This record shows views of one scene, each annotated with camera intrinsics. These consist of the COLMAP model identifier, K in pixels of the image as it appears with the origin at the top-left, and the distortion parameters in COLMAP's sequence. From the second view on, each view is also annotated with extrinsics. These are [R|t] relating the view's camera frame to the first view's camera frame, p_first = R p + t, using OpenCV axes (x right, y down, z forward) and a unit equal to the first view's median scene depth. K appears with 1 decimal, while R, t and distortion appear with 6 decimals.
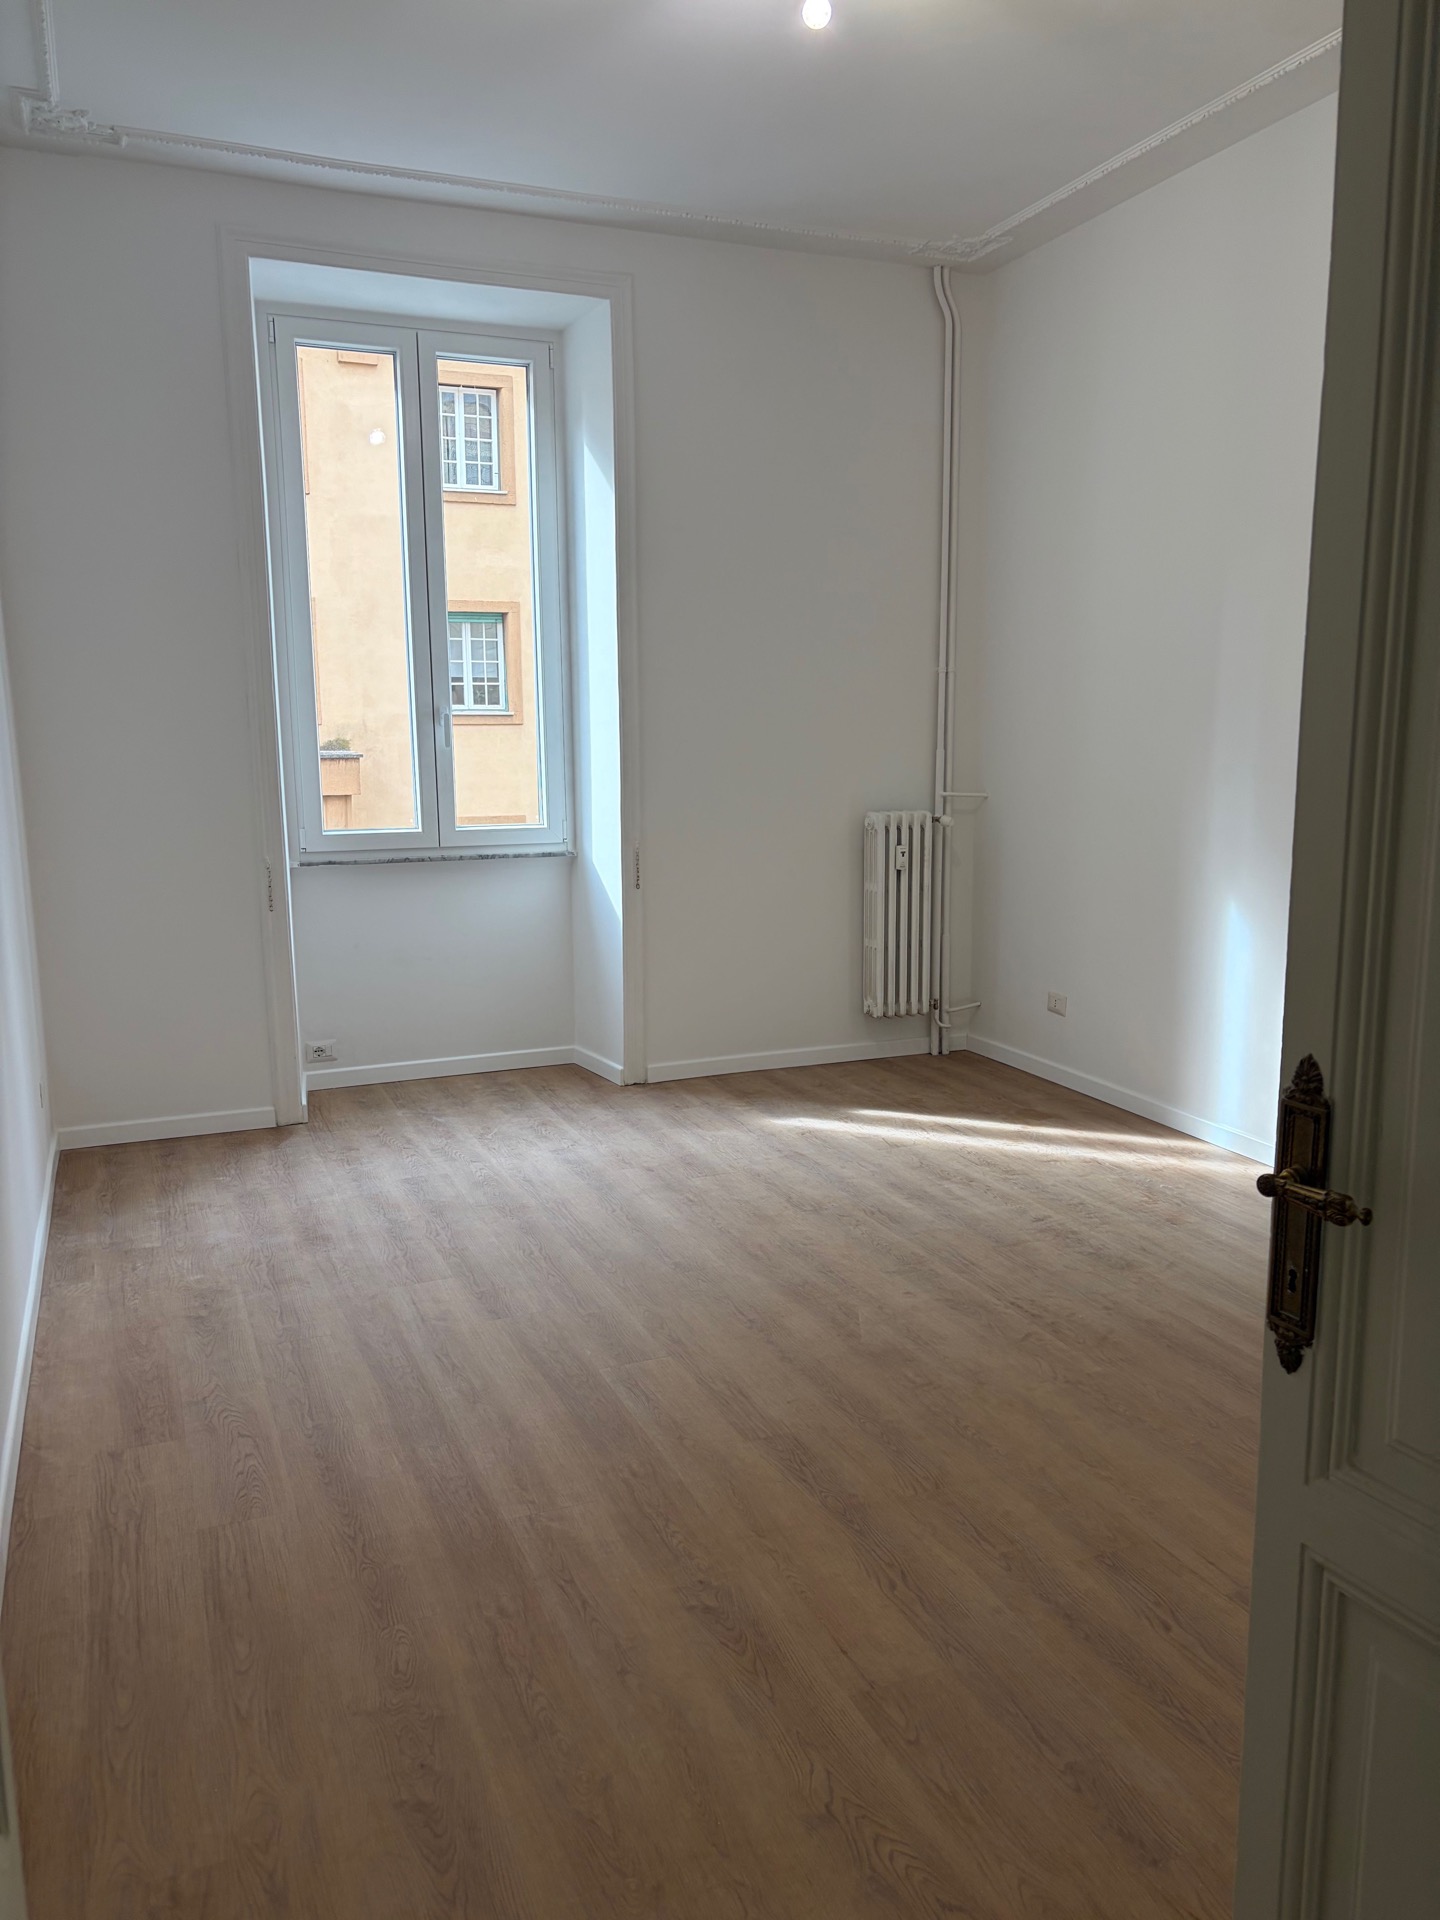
lens RADIAL K [[1444.1, 0, 722.1], [0, 1444.1, 971.0], [0, 0, 1]] dist [0.046961, -0.036083]
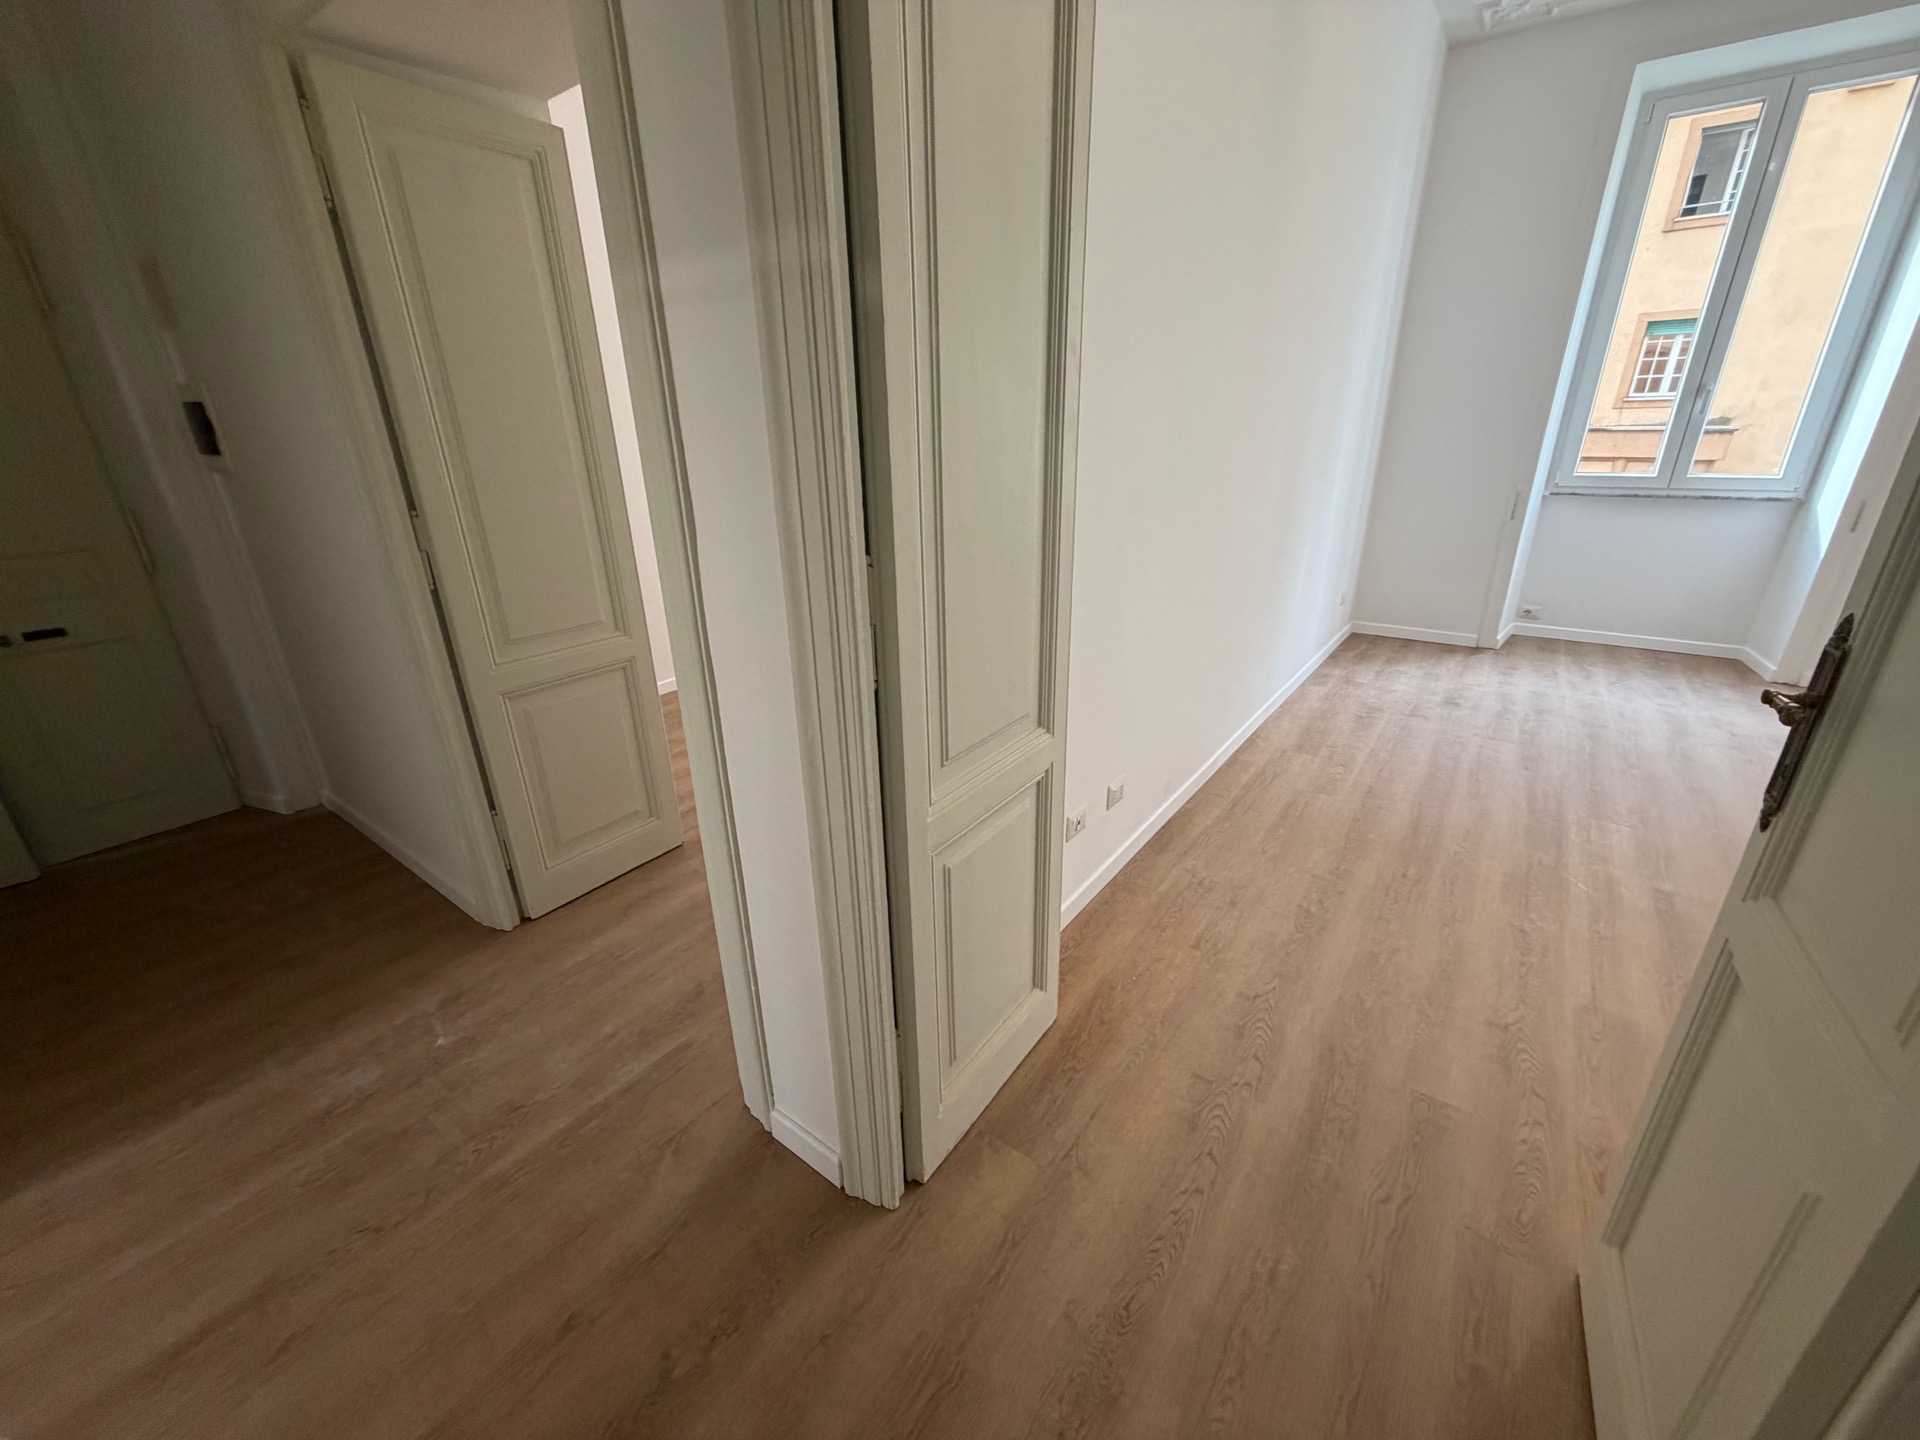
lens RADIAL K [[758.9, 0, 953.0], [0, 758.9, 719.0], [0, 0, 1]] dist [0.000195, 0.000024]
pose [[0.521037, 0.307818, -0.796095, 0.136416], [-0.129263, 0.950405, 0.282882, 0.014349], [0.843689, -0.044487, 0.534986, -0.024034]]
